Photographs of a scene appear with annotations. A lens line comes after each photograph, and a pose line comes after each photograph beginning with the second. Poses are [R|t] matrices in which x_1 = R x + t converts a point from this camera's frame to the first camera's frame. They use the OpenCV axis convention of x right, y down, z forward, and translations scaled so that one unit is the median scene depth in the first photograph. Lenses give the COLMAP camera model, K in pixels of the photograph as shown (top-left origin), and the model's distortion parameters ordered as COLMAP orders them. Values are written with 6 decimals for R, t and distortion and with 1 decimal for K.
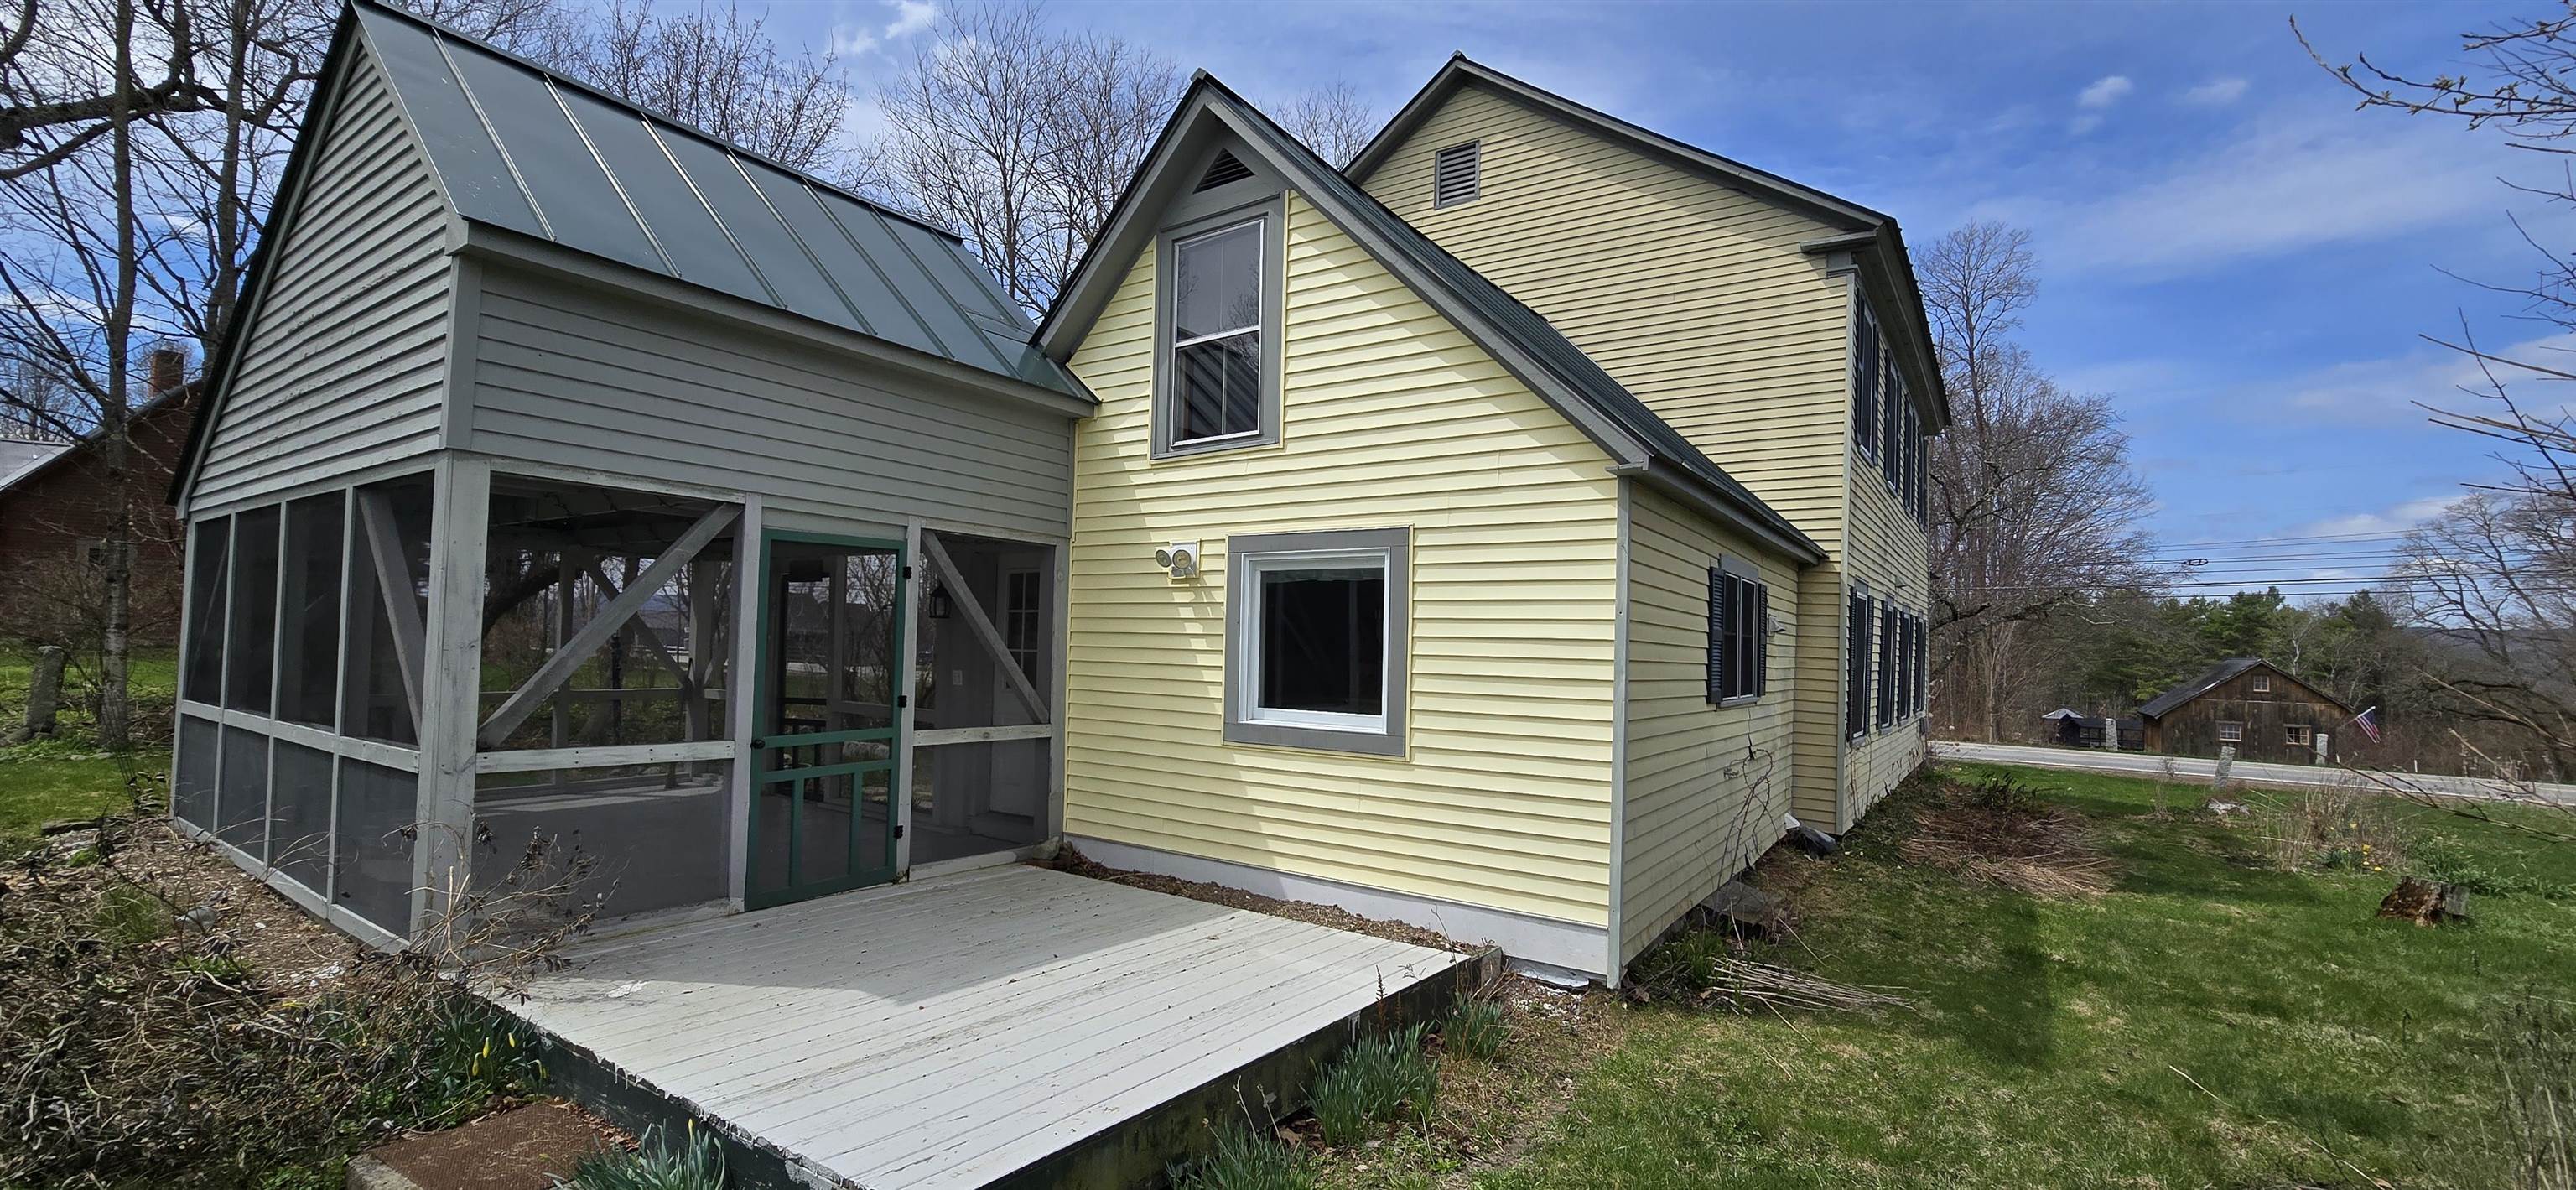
lens RADIAL K [[1058.0, 0, 1275.7], [0, 1058.0, 594.9], [0, 0, 1]] dist [-0.006526, 0.001552]
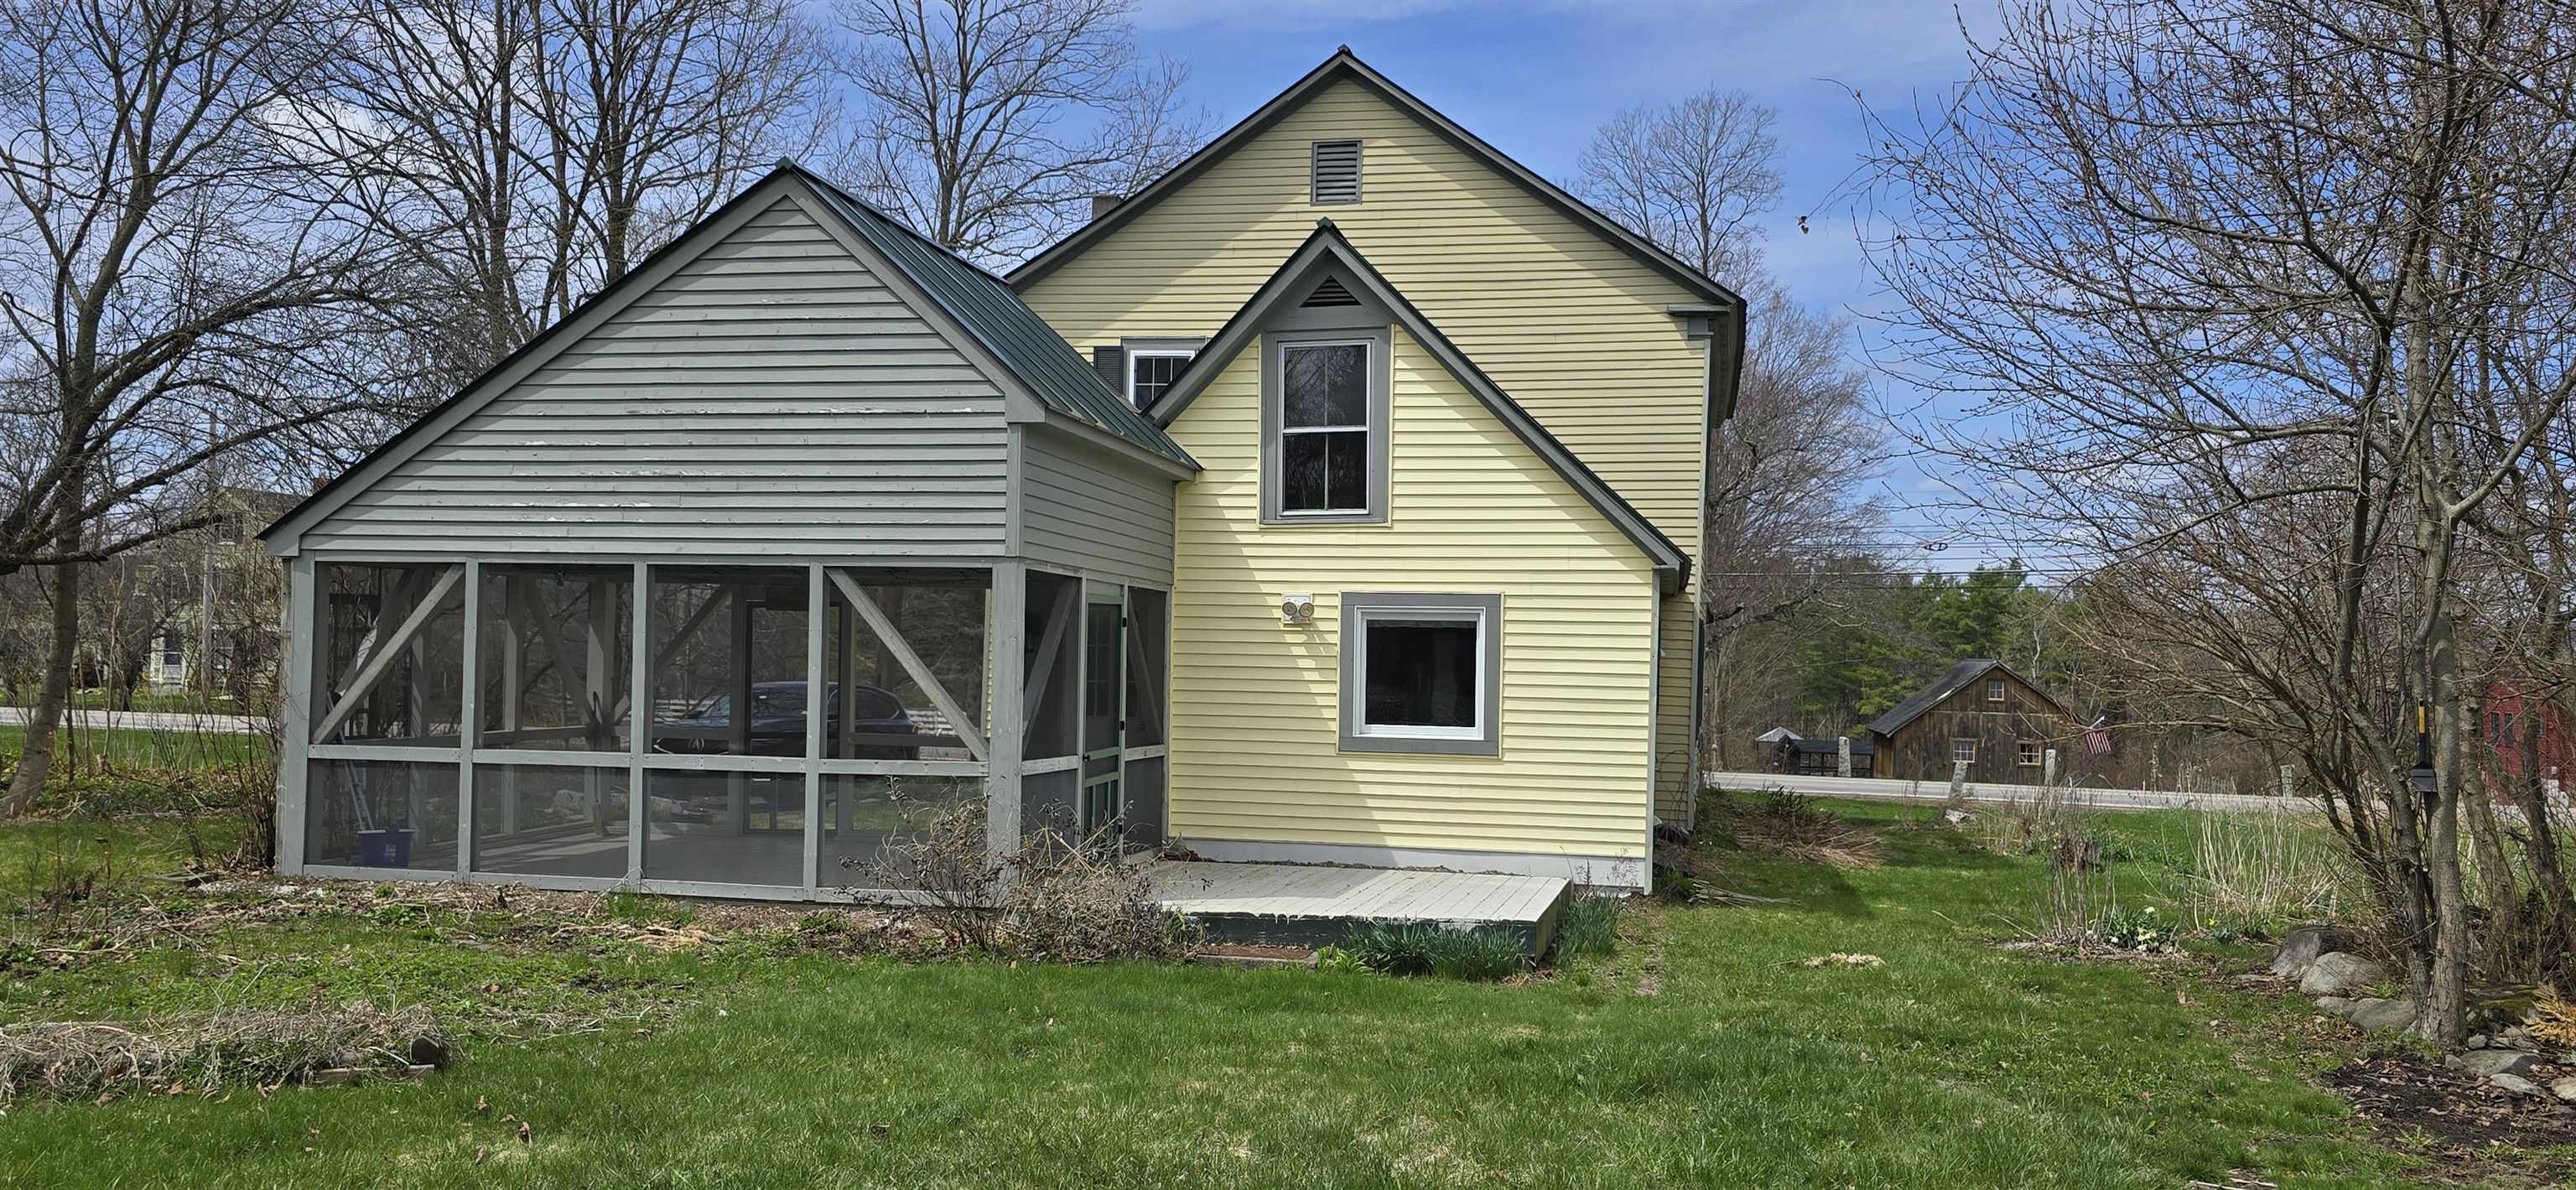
lens RADIAL K [[1897.4, 0, 1282.4], [0, 1897.4, 619.6], [0, 0, 1]] dist [0.066713, -0.042348]
pose [[0.924266, 0.001273, 0.381747, -0.913622], [-0.015962, 0.999249, 0.035314, -0.094058], [-0.381416, -0.038733, 0.923592, -1.010599]]
